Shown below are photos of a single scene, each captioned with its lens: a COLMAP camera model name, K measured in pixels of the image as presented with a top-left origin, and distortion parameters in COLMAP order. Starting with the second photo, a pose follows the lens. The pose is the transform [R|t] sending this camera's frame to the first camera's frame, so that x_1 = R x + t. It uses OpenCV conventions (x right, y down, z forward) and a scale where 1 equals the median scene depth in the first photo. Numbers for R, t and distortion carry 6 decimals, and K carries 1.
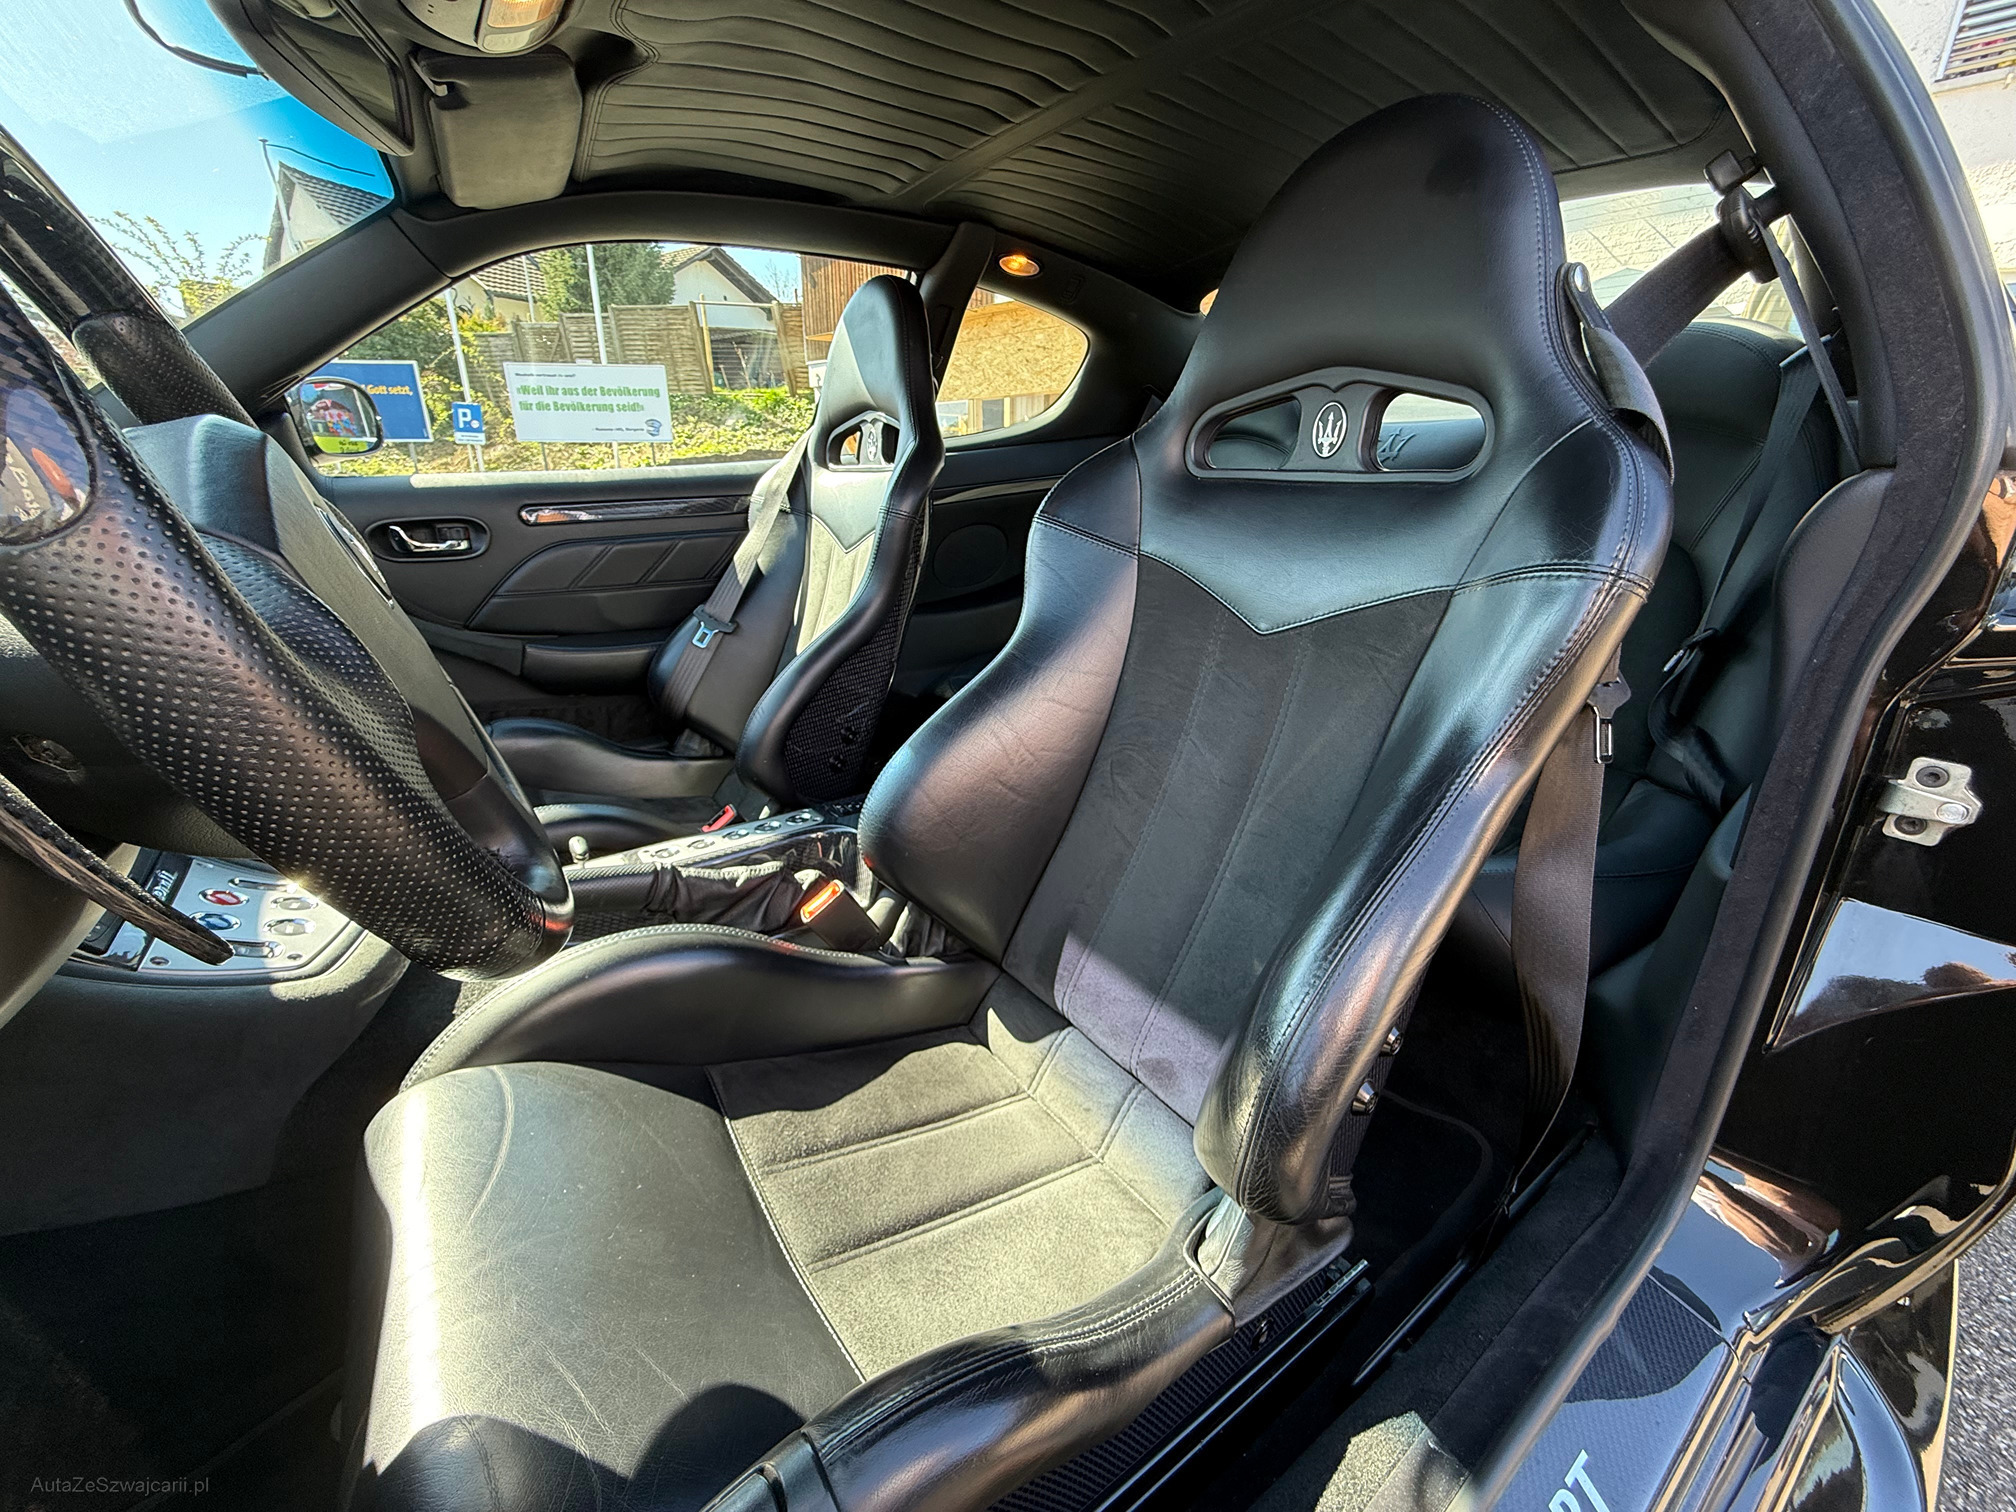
lens RADIAL K [[803.1, 0, 1008.0], [0, 803.1, 756.0], [0, 0, 1]] dist [0.005301, -0.000099]
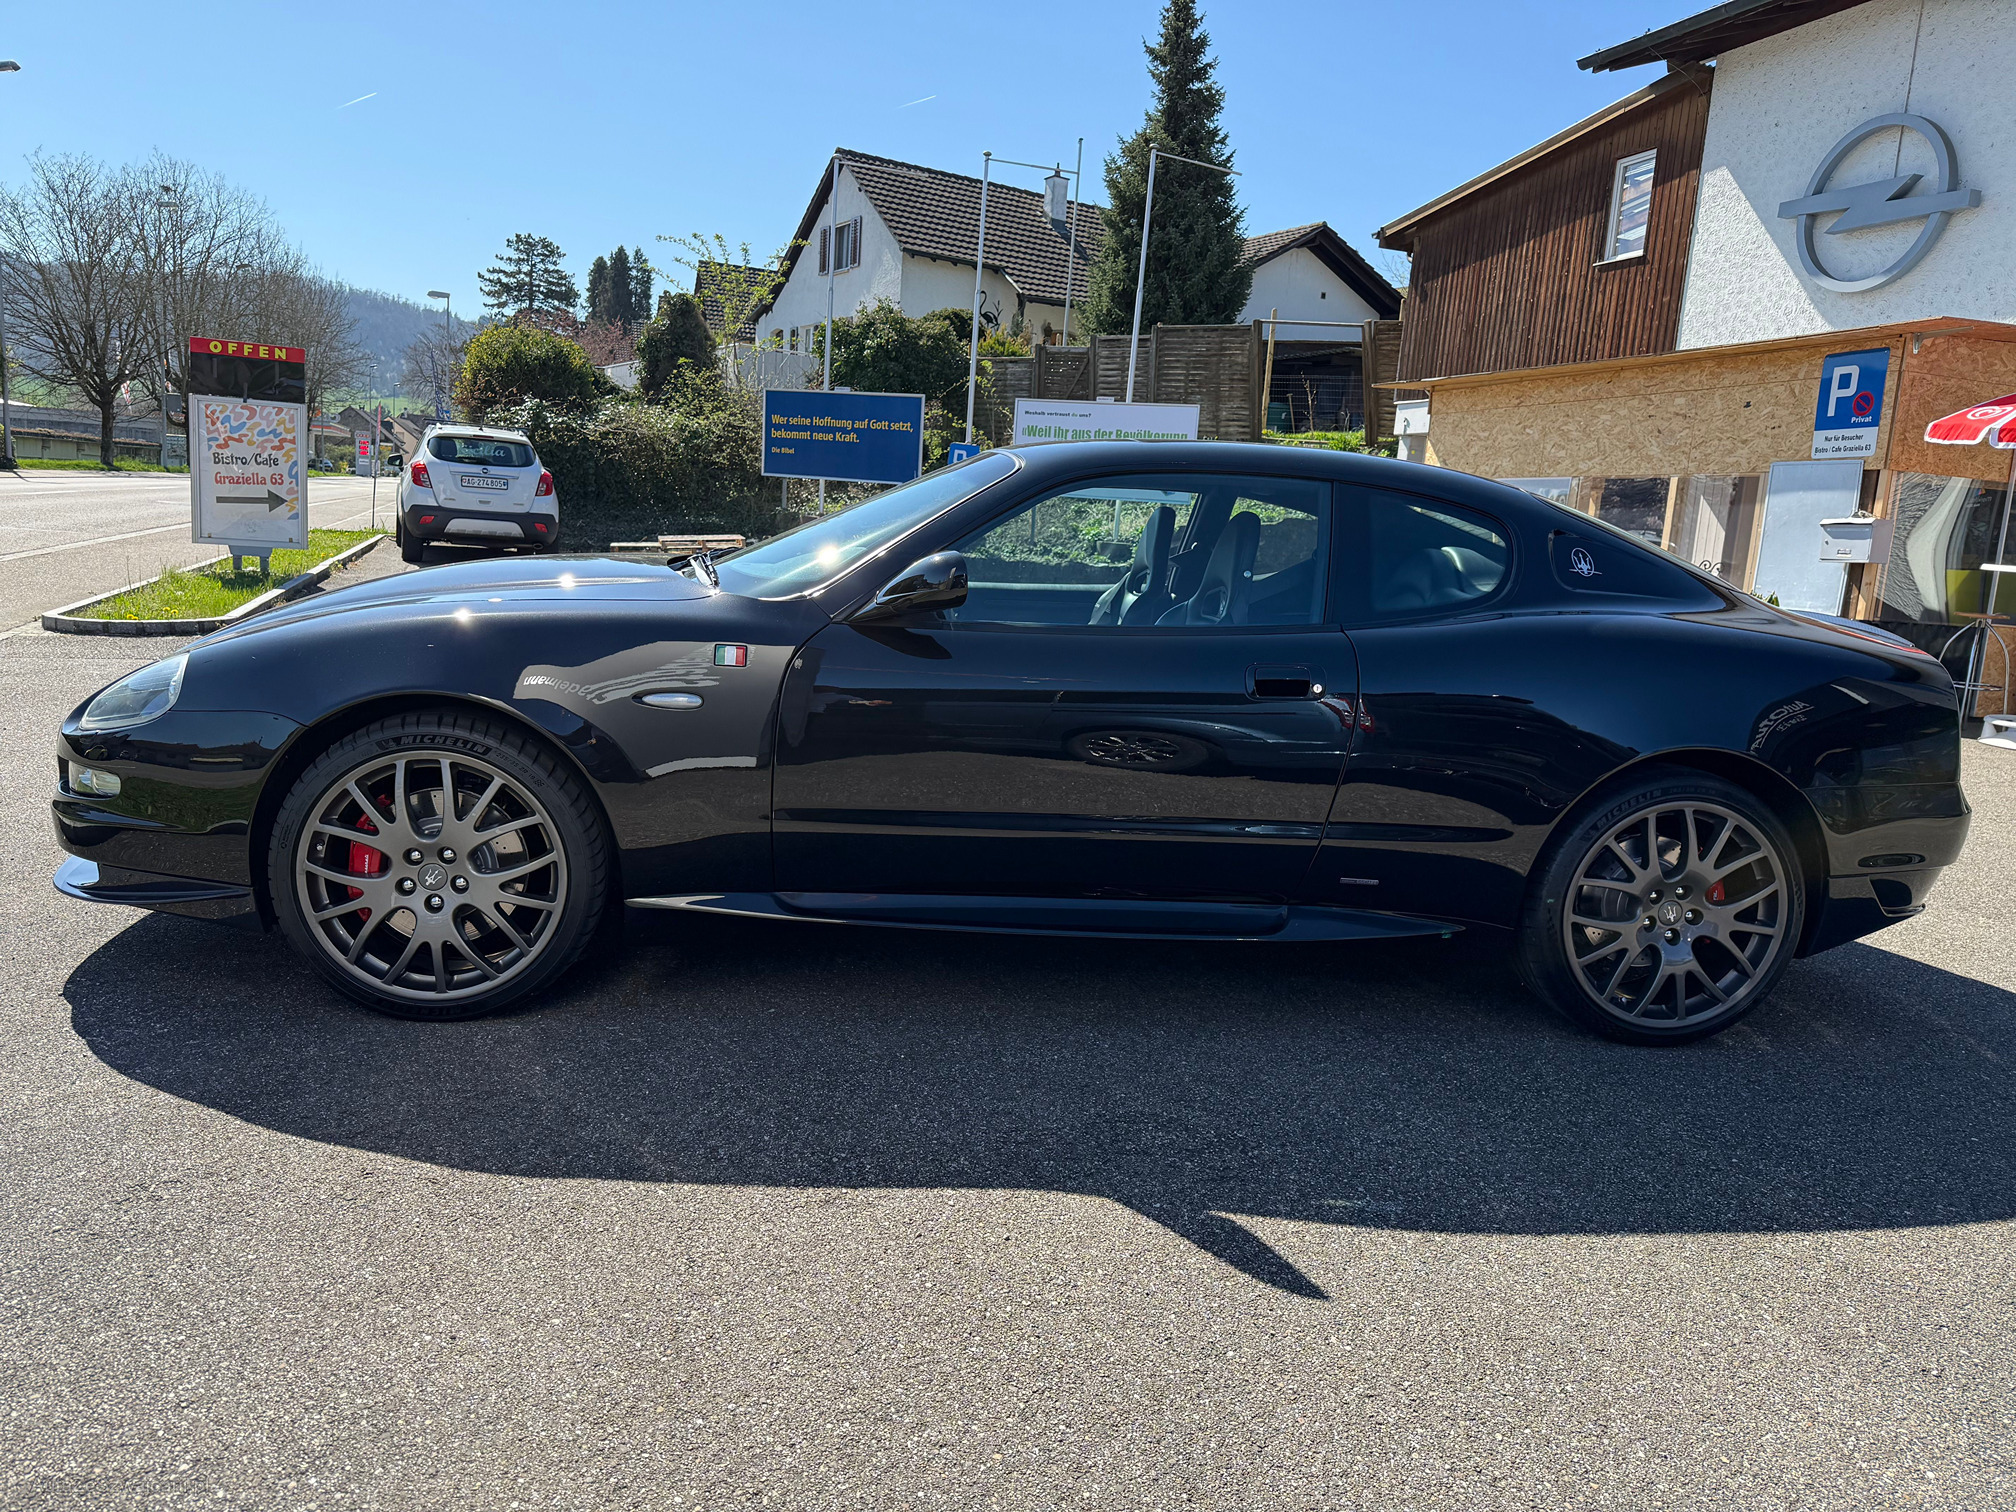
lens RADIAL K [[1417.7, 0, 1014.4], [0, 1417.7, 757.3], [0, 0, 1]] dist [0.004667, -0.009487]
pose [[0.868740, 0.134956, -0.476526, 1.164180], [-0.219844, 0.967252, -0.126859, 0.452229], [0.443801, 0.214969, 0.869959, -1.883281]]
